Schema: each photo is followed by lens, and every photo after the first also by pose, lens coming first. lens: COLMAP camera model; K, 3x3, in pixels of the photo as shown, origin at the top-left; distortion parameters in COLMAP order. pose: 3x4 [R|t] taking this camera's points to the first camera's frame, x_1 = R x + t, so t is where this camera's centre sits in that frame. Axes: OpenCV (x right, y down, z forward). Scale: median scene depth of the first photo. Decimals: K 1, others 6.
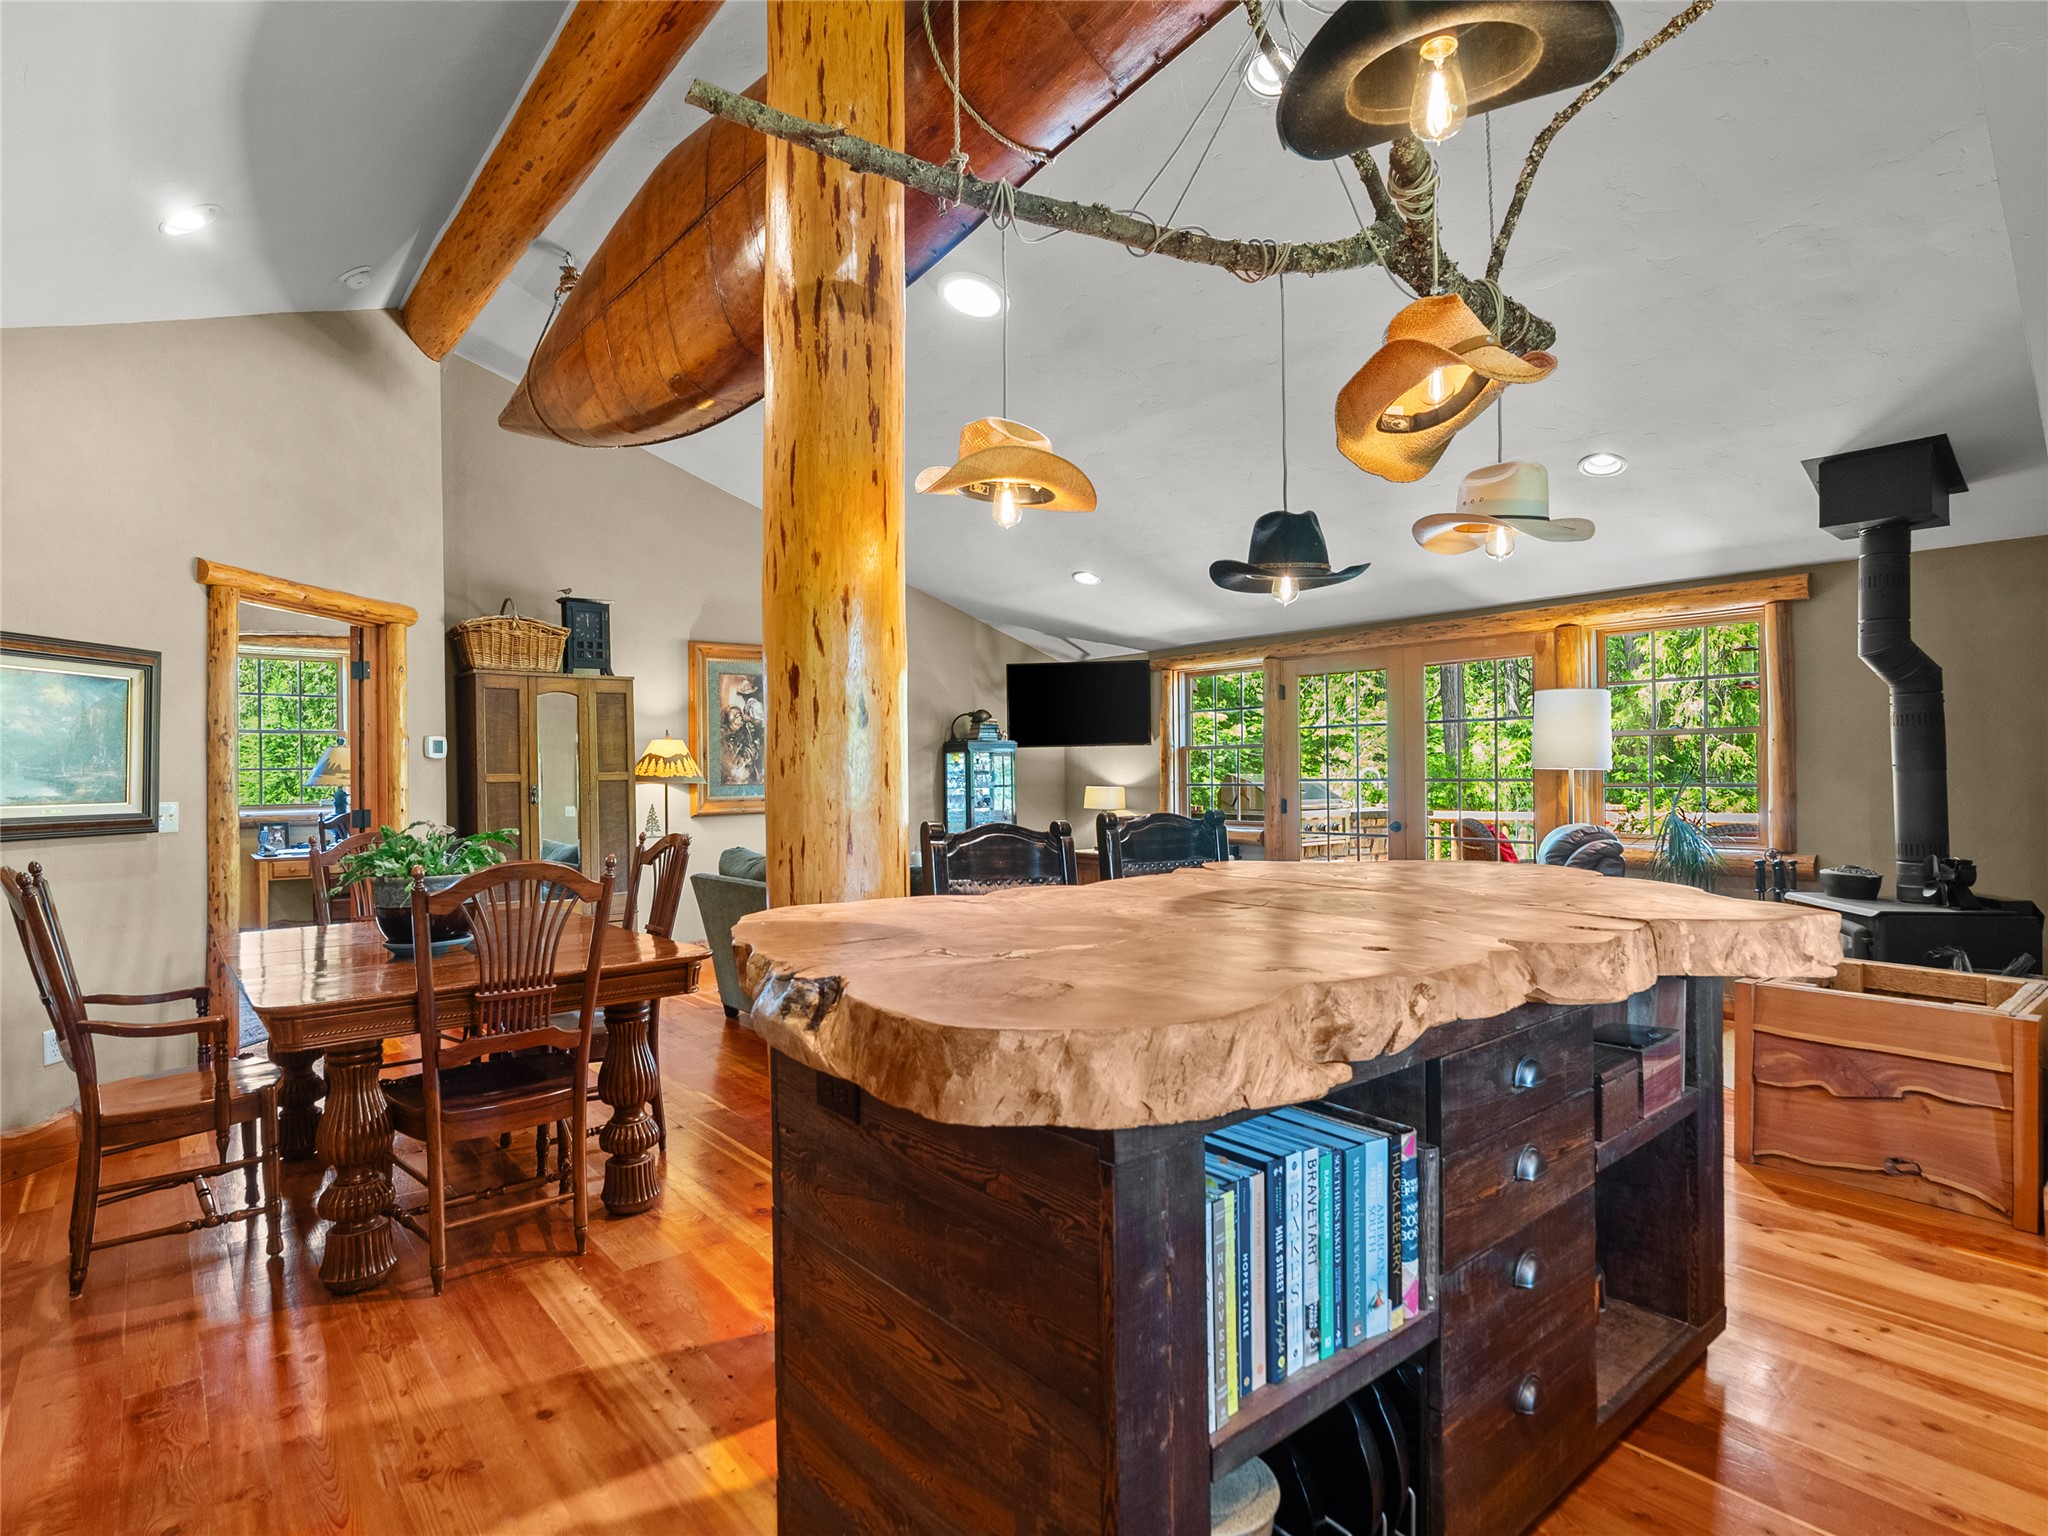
lens RADIAL K [[1067.5, 0, 1021.6], [0, 1067.5, 767.6], [0, 0, 1]] dist [-0.013769, 0.005290]
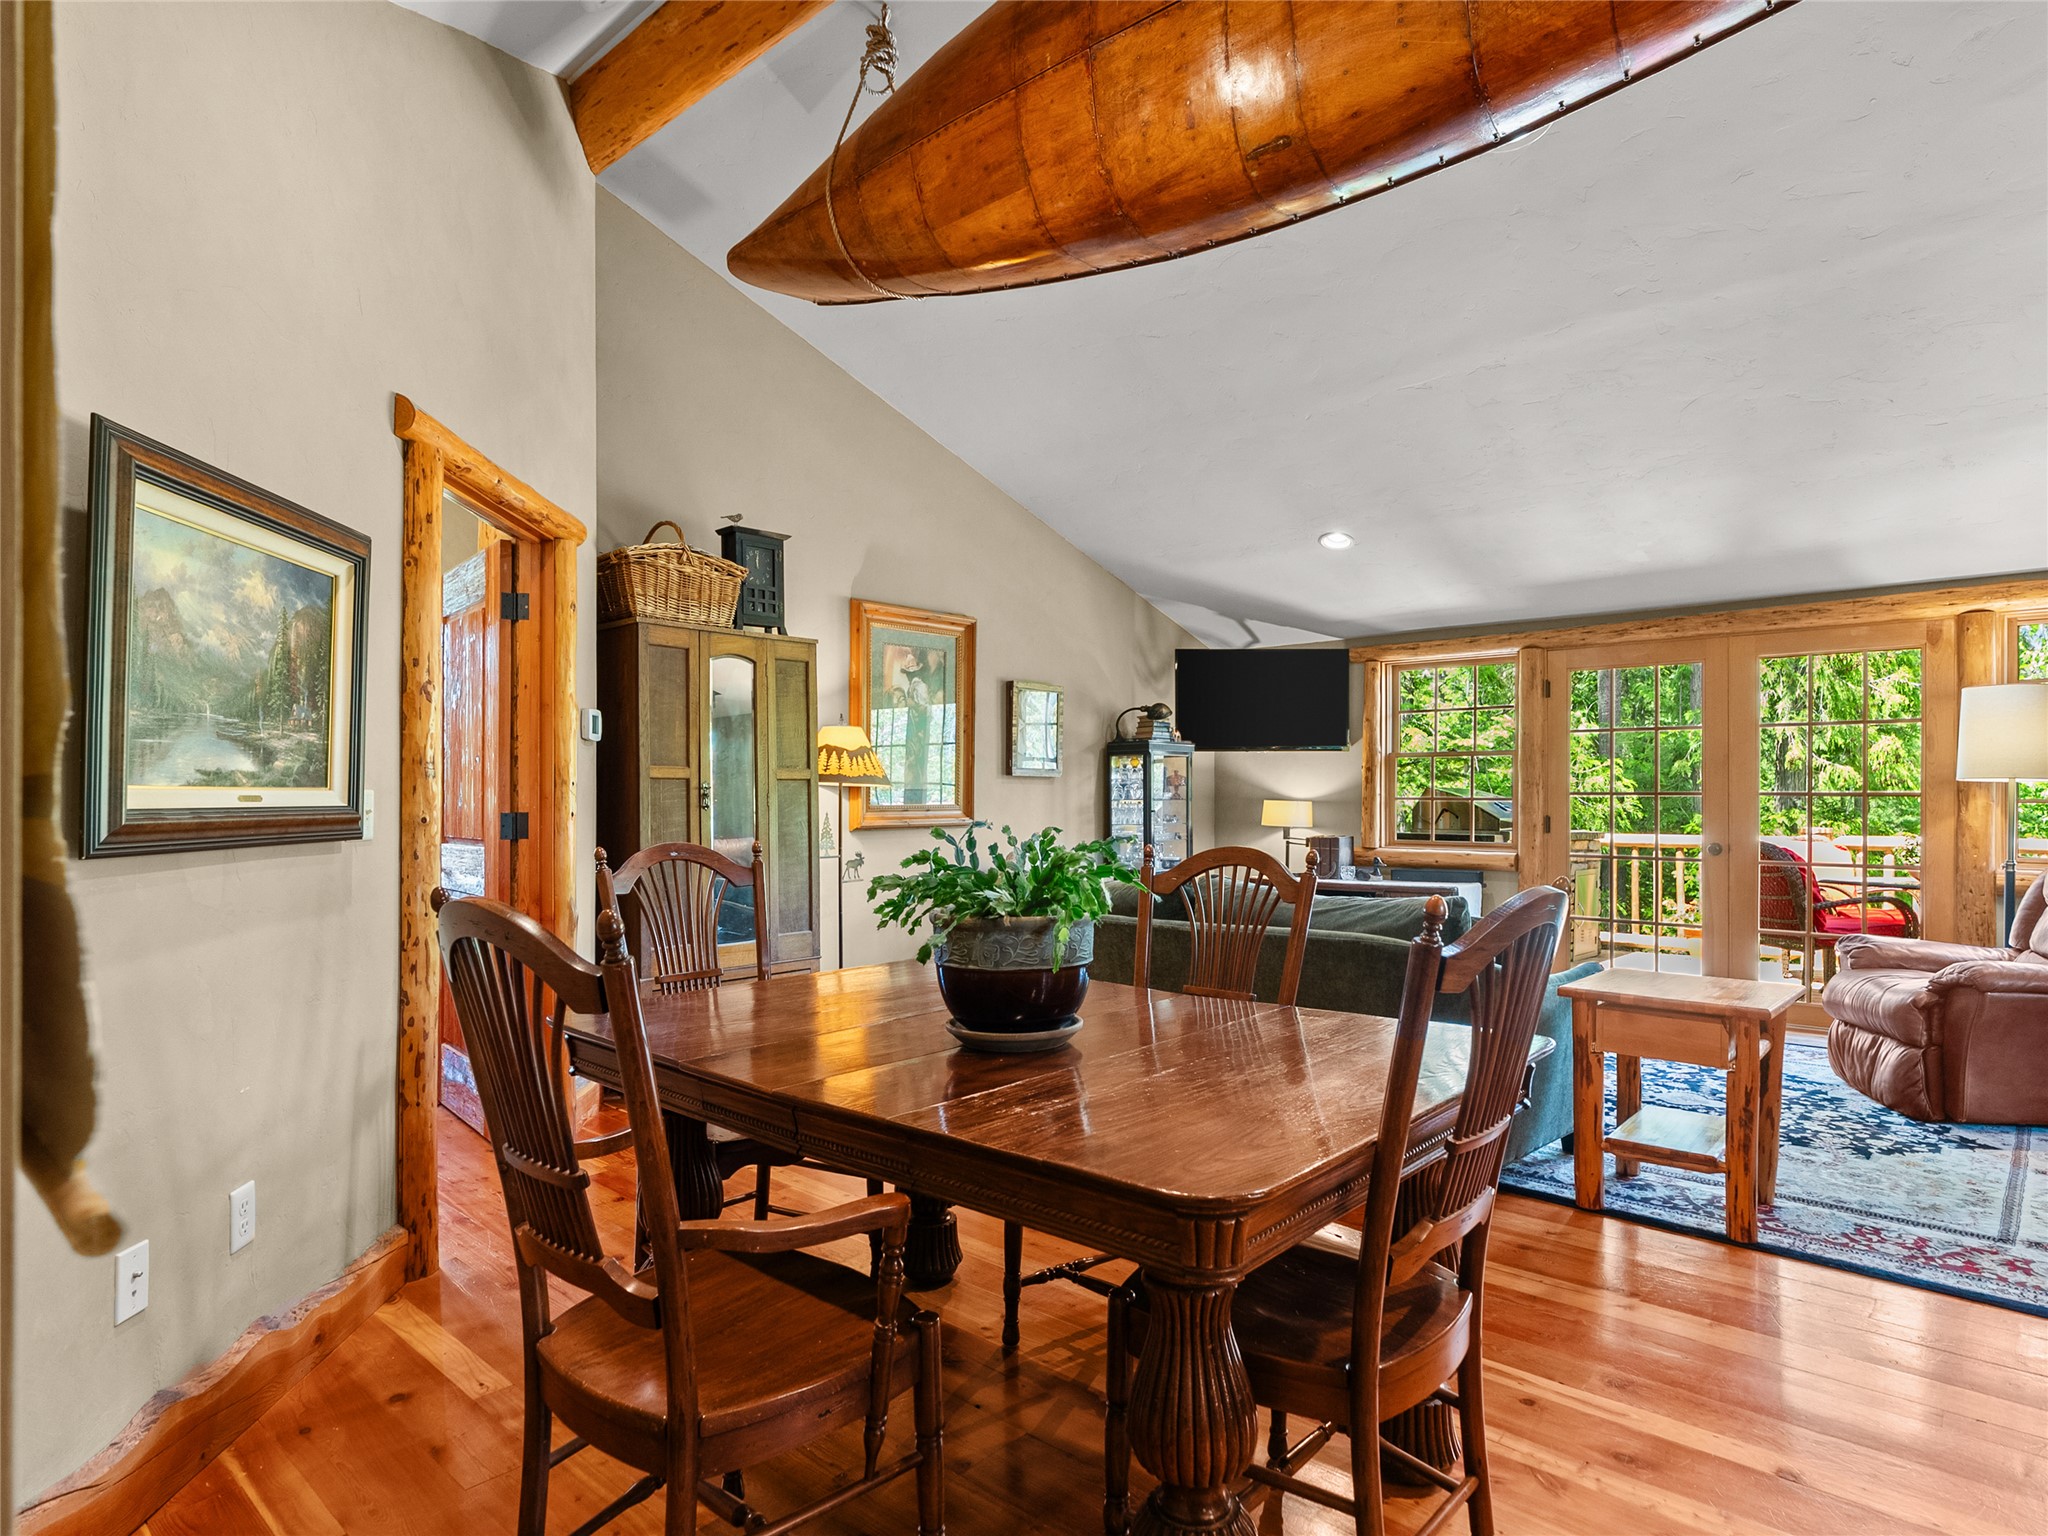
lens RADIAL K [[1144.2, 0, 1024.4], [0, 1144.2, 792.2], [0, 0, 1]] dist [-0.015108, 0.009077]
pose [[0.990043, 0.013504, 0.140116, -0.335060], [-0.013853, 0.999903, 0.001516, 0.017762], [-0.140082, -0.003442, 0.990134, 0.196014]]
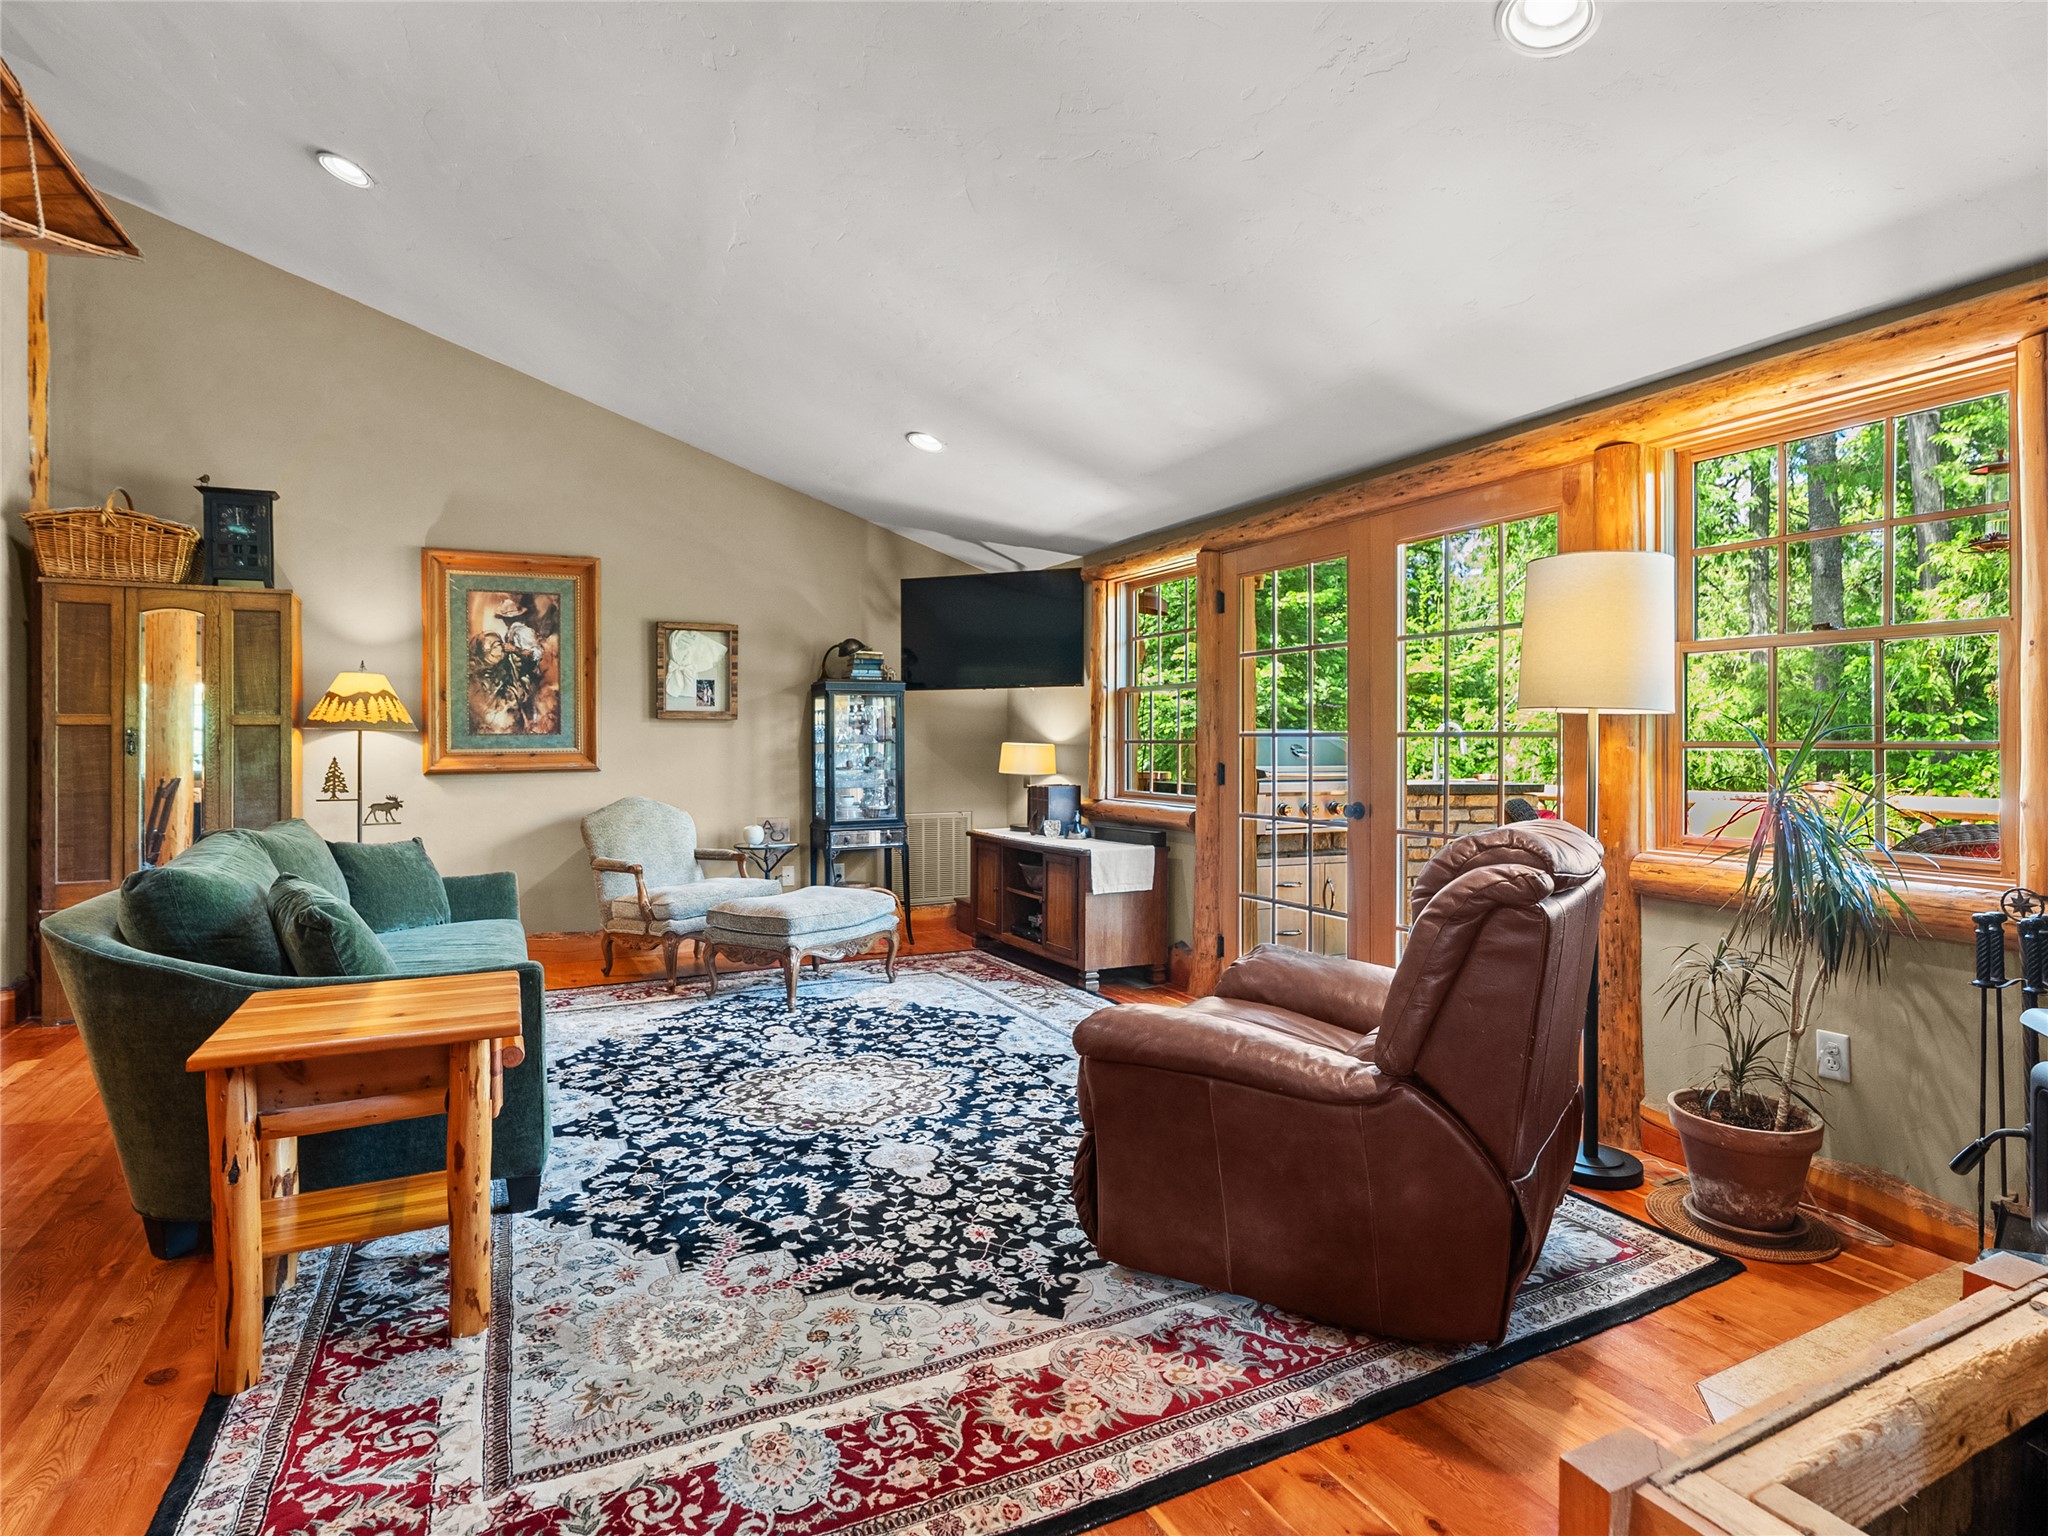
lens RADIAL K [[1067.5, 0, 1020.1], [0, 1067.5, 738.4], [0, 0, 1]] dist [-0.013769, 0.005290]
pose [[0.974584, 0.009863, -0.223806, 0.317459], [-0.008163, 0.999930, 0.008524, 0.010847], [0.223874, -0.006481, 0.974596, 0.380006]]
